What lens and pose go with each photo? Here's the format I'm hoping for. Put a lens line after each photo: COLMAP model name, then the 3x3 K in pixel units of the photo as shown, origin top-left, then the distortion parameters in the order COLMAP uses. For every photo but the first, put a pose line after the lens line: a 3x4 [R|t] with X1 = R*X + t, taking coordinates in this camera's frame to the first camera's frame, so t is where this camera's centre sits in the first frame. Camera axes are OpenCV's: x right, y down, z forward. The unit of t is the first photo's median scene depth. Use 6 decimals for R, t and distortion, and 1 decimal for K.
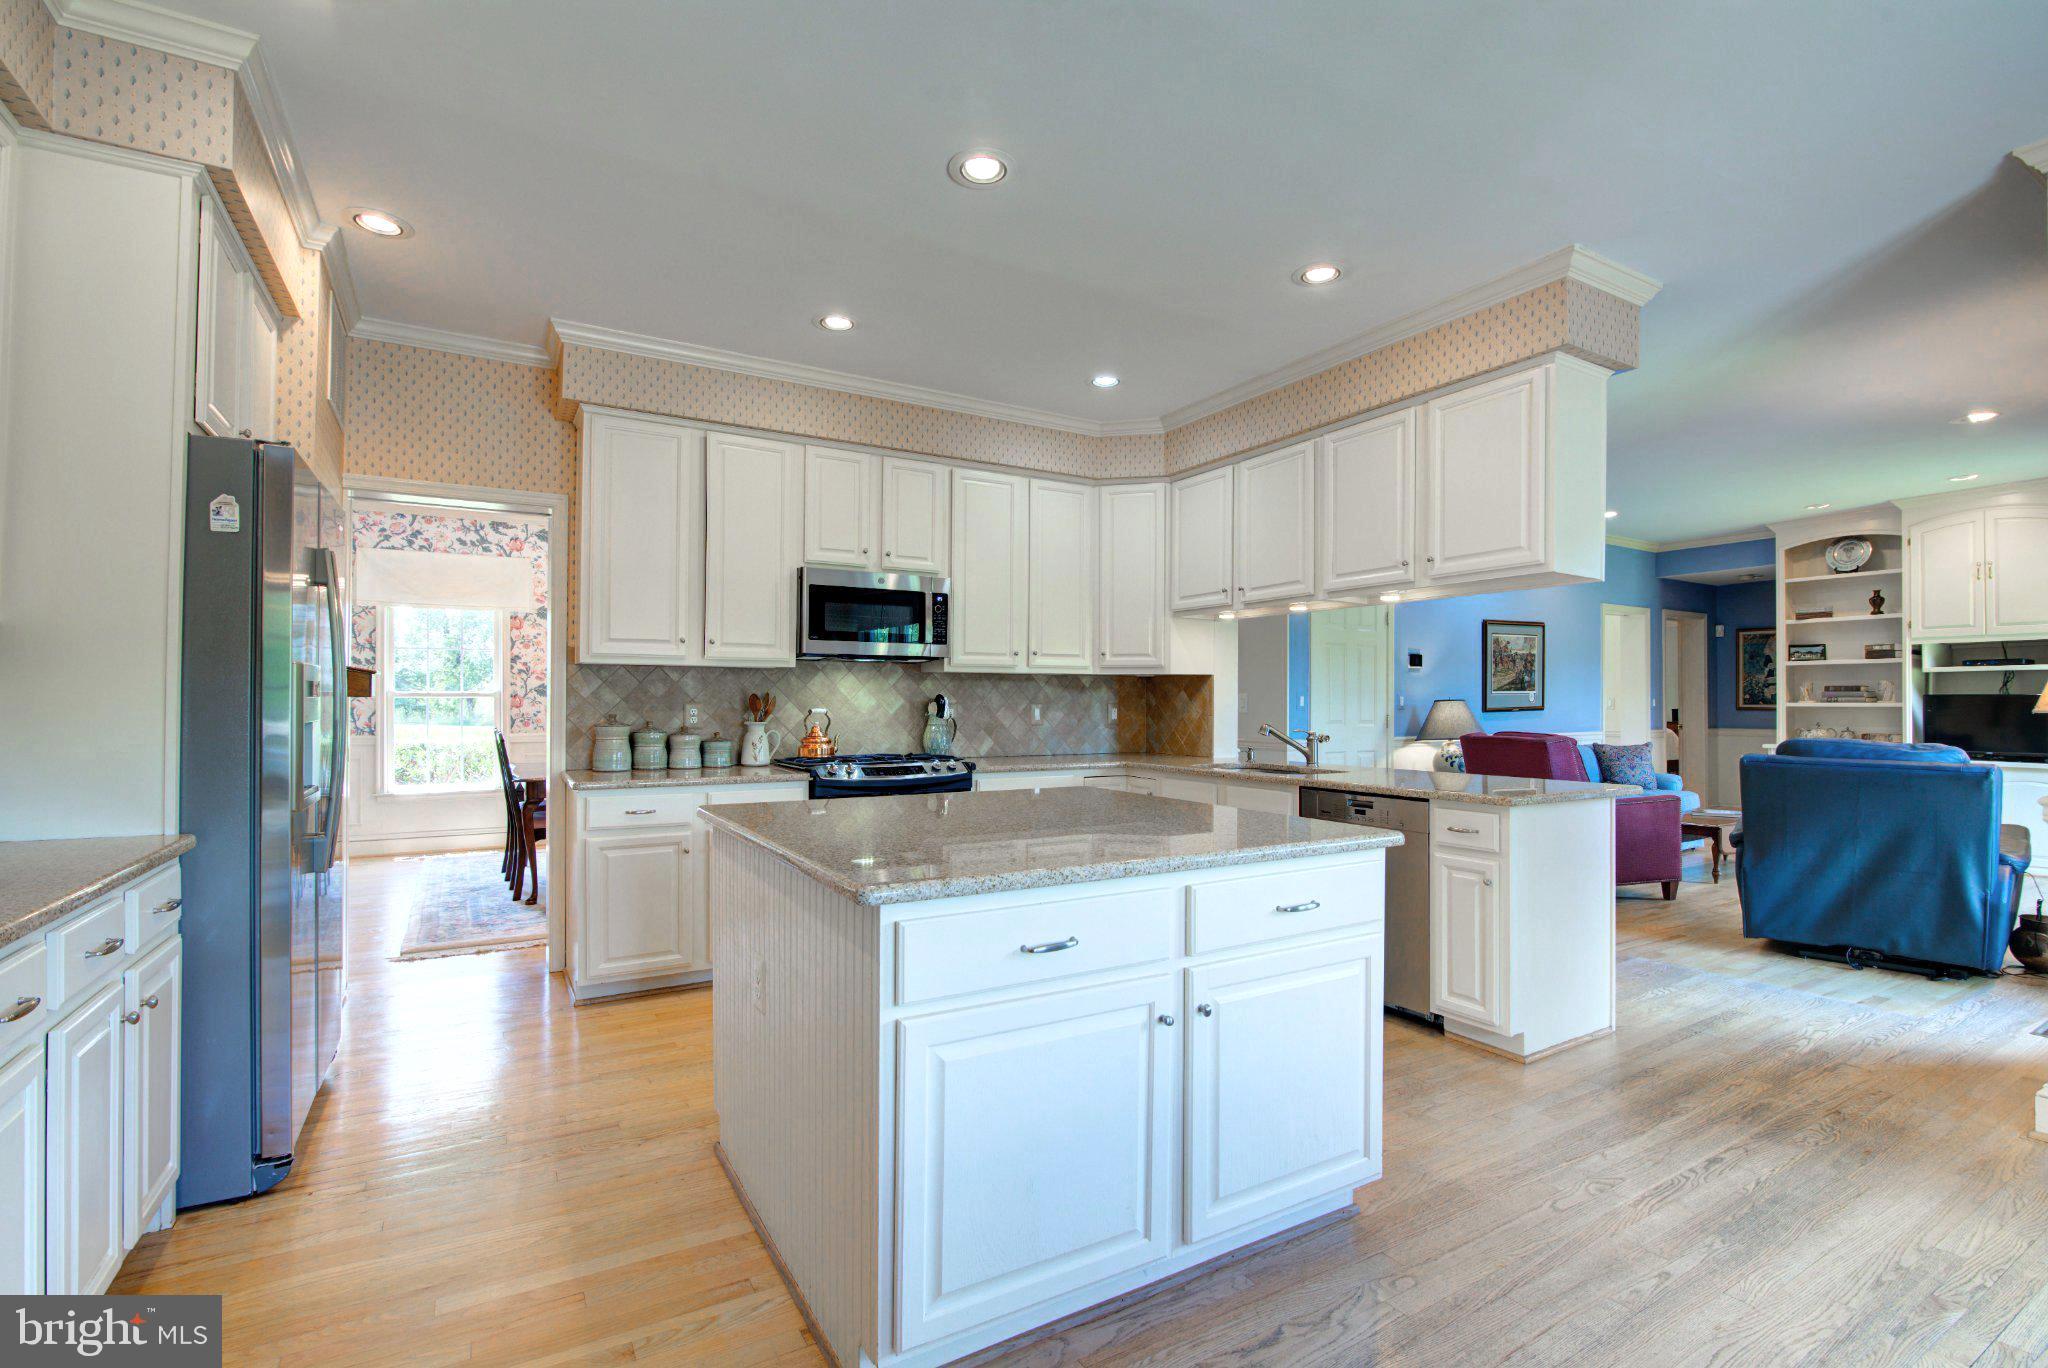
lens RADIAL K [[935.5, 0, 1020.9], [0, 935.5, 693.6], [0, 0, 1]] dist [-0.019042, 0.001083]
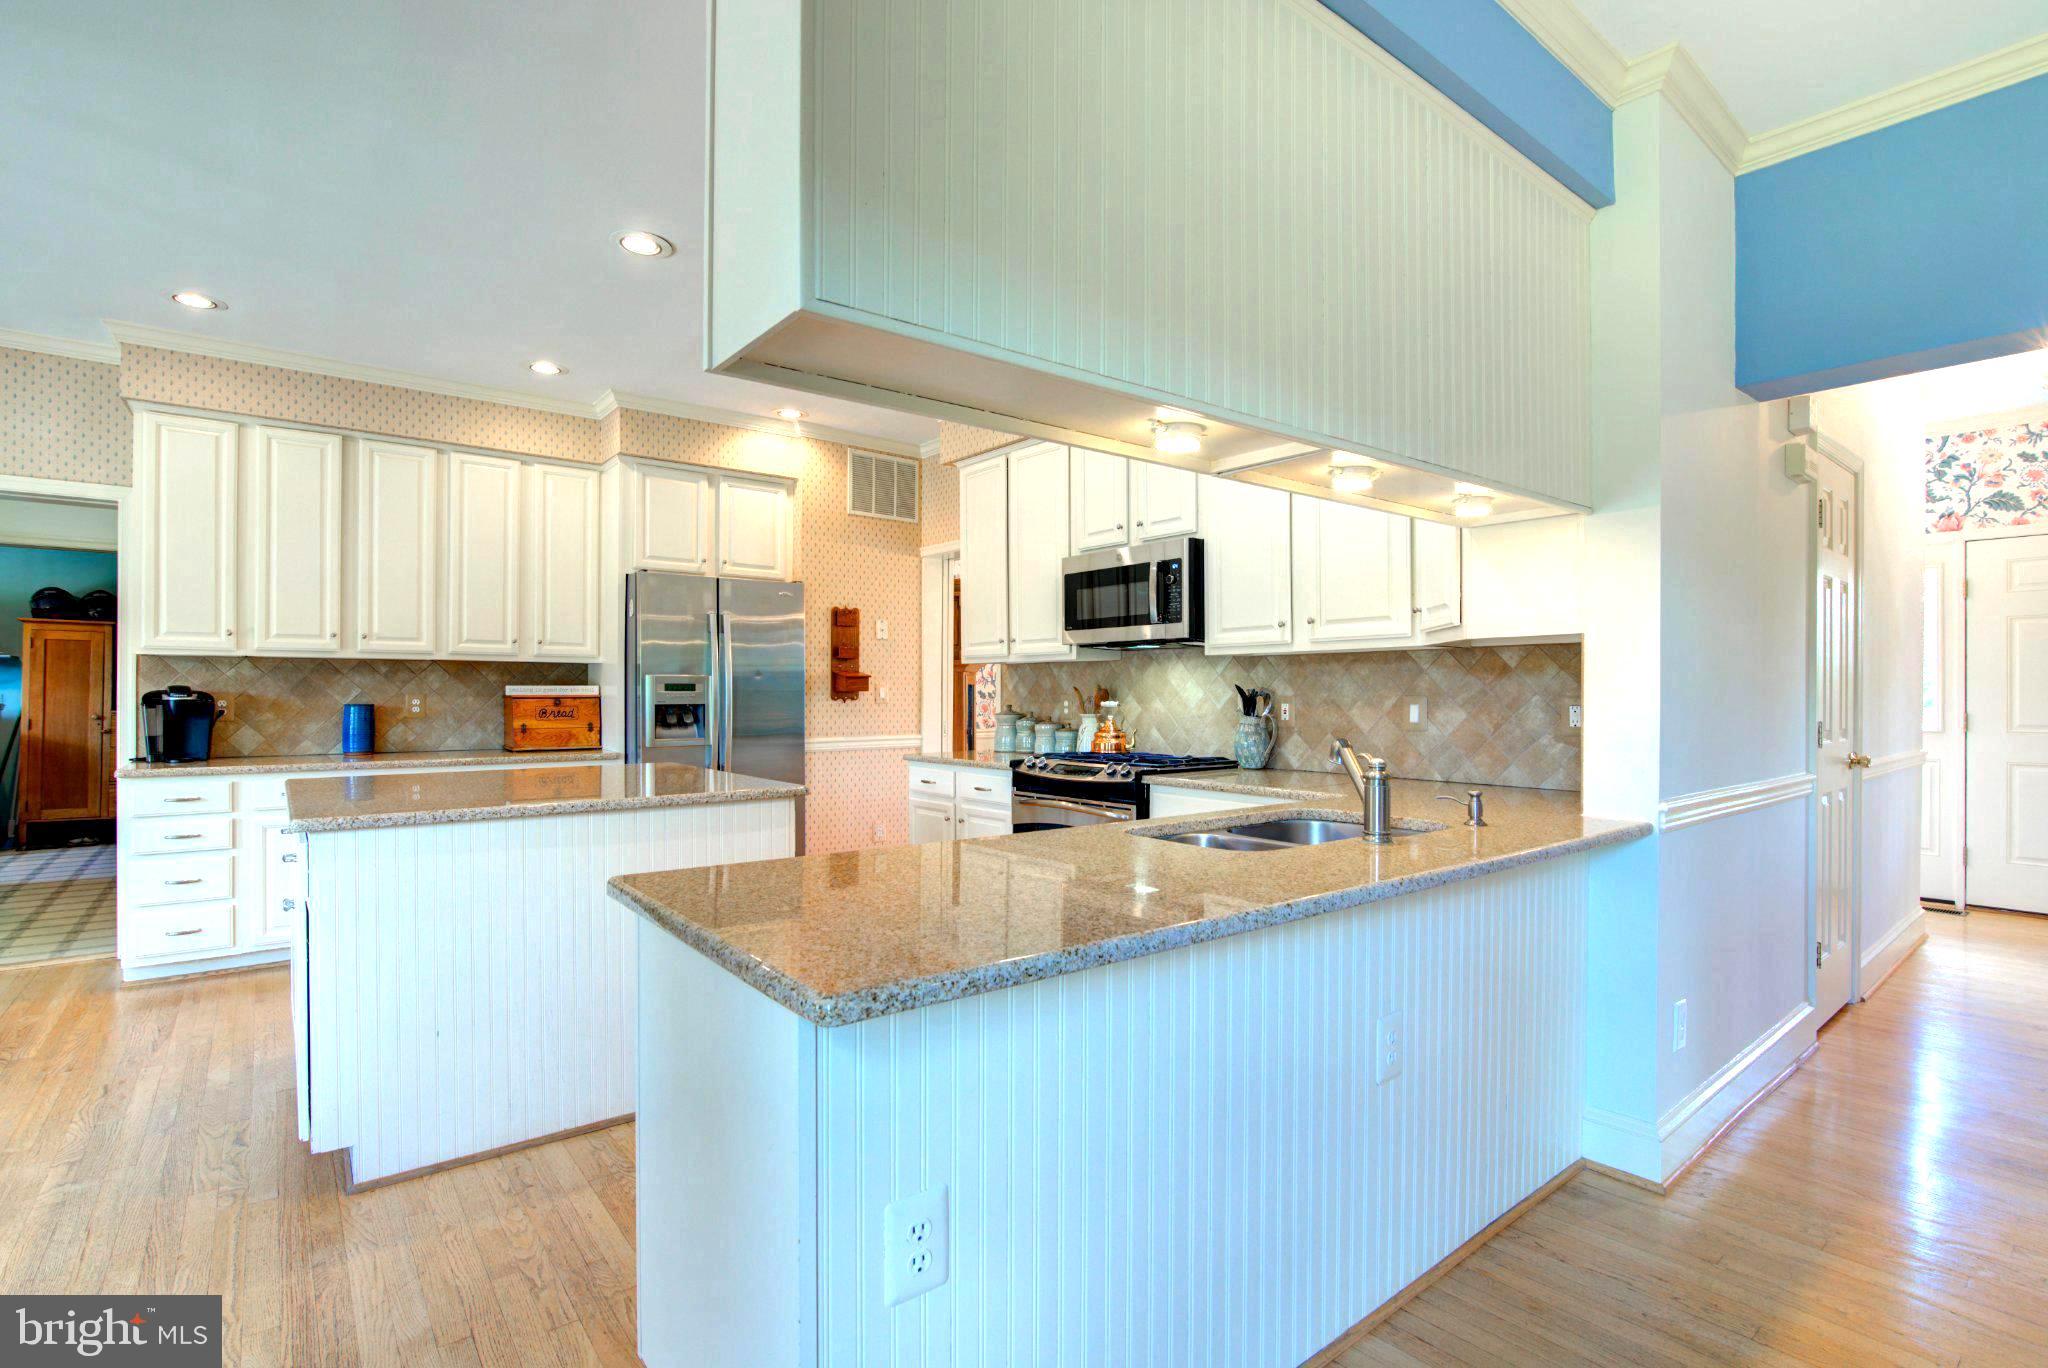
lens RADIAL K [[935.5, 0, 1020.9], [0, 935.5, 693.6], [0, 0, 1]] dist [-0.019042, 0.001083]
pose [[0.152434, -0.004807, -0.988302, 0.695129], [0.004677, 0.999980, -0.004142, 0.011729], [0.988303, -0.003991, 0.152453, 0.751729]]
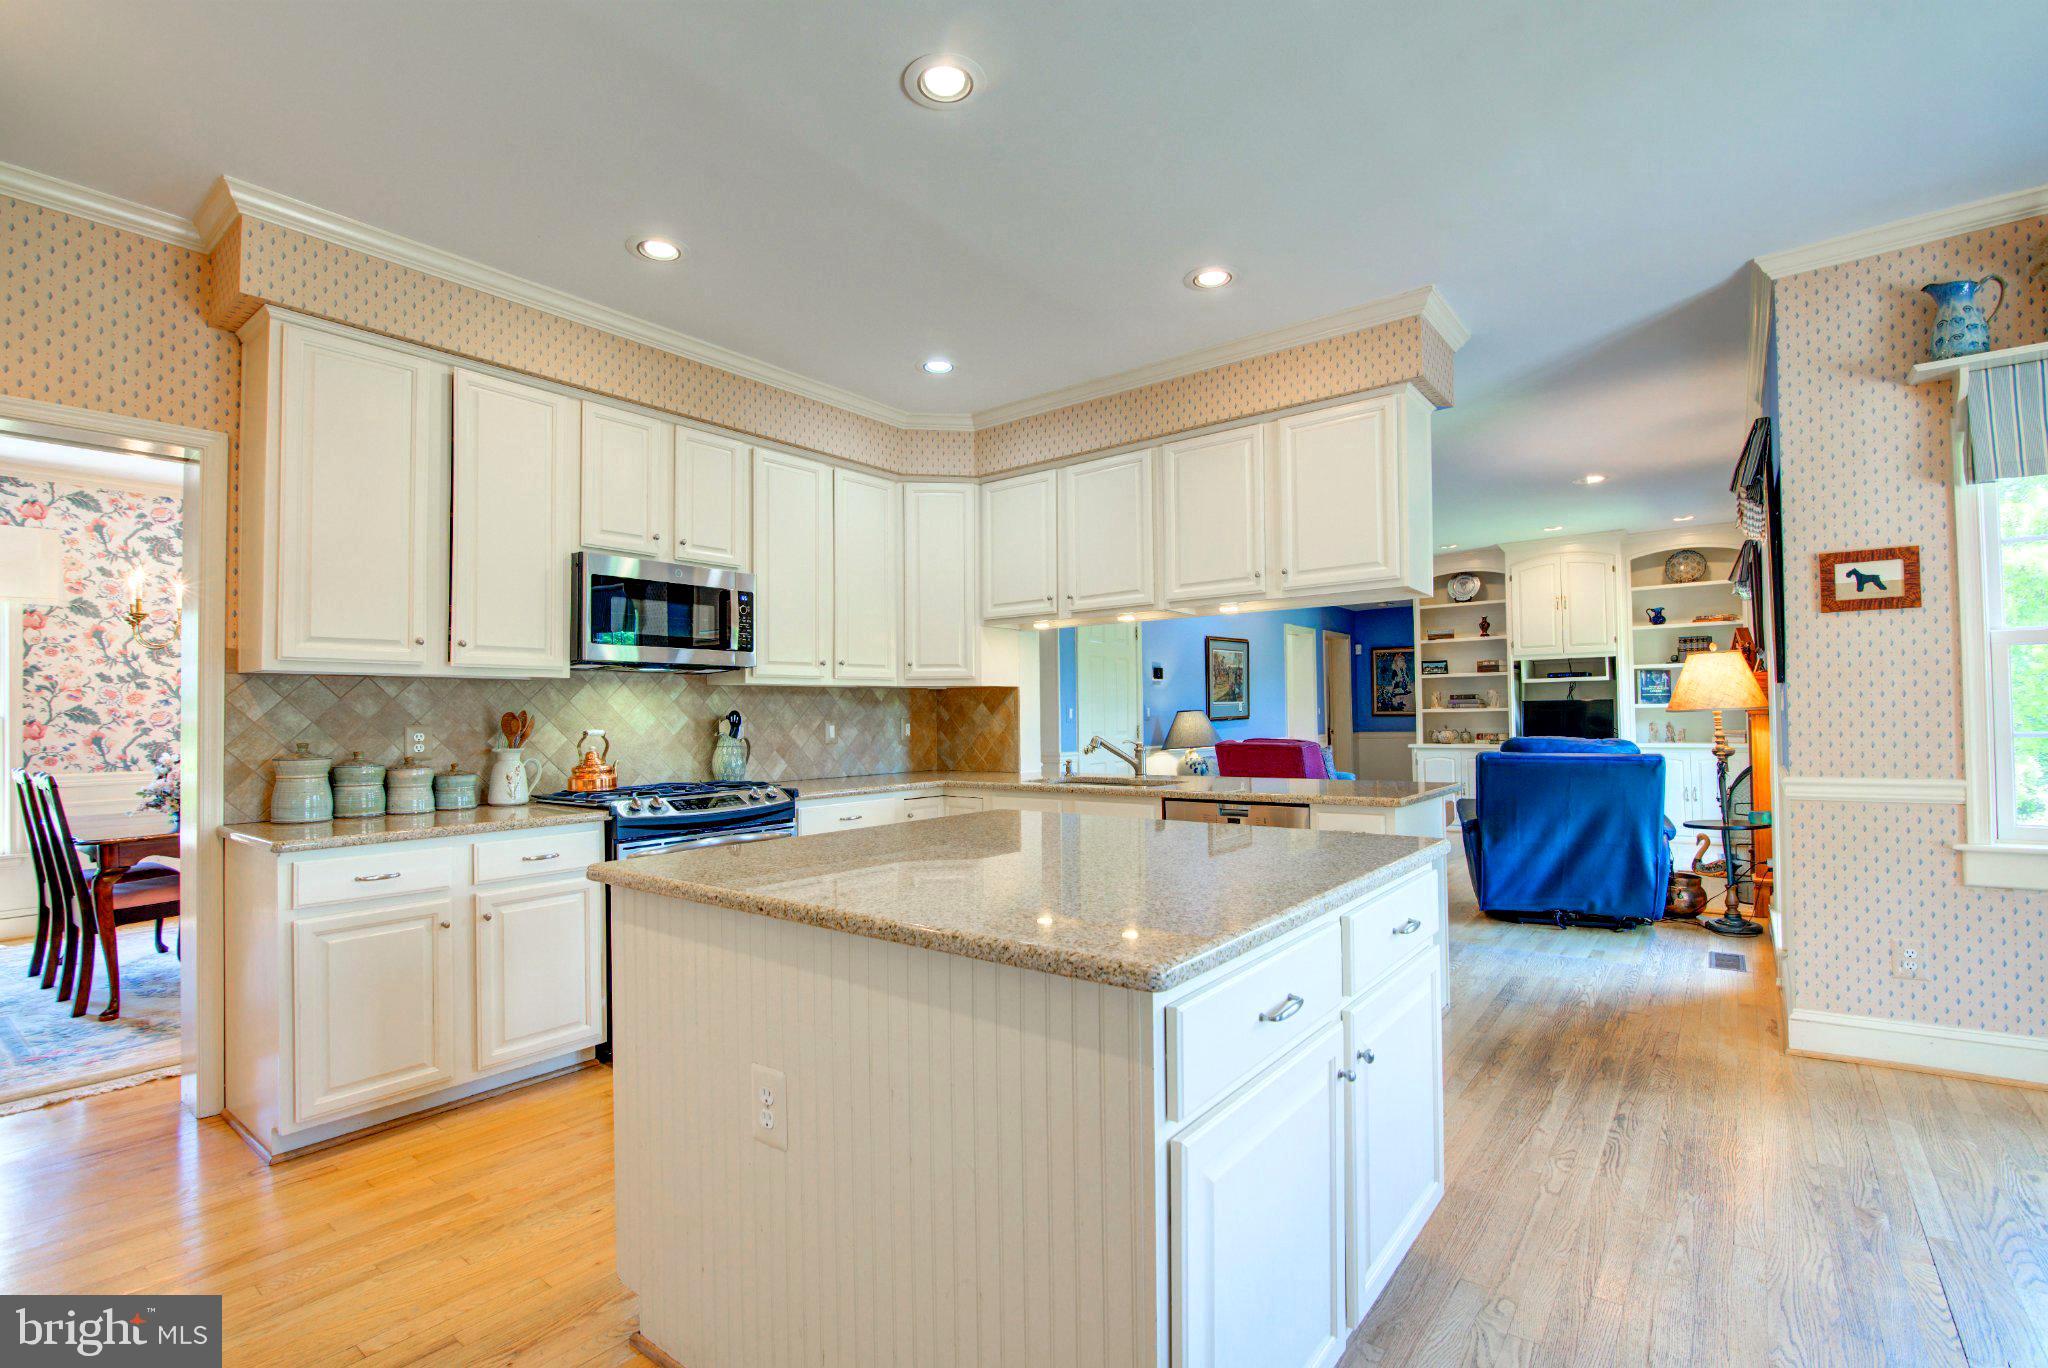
lens RADIAL K [[935.5, 0, 1020.9], [0, 935.5, 693.6], [0, 0, 1]] dist [-0.019042, 0.001083]
pose [[0.928145, -0.006750, 0.372158, -0.171777], [0.013565, 0.999785, -0.015697, 0.002513], [-0.371972, 0.019617, 0.928037, 0.119230]]
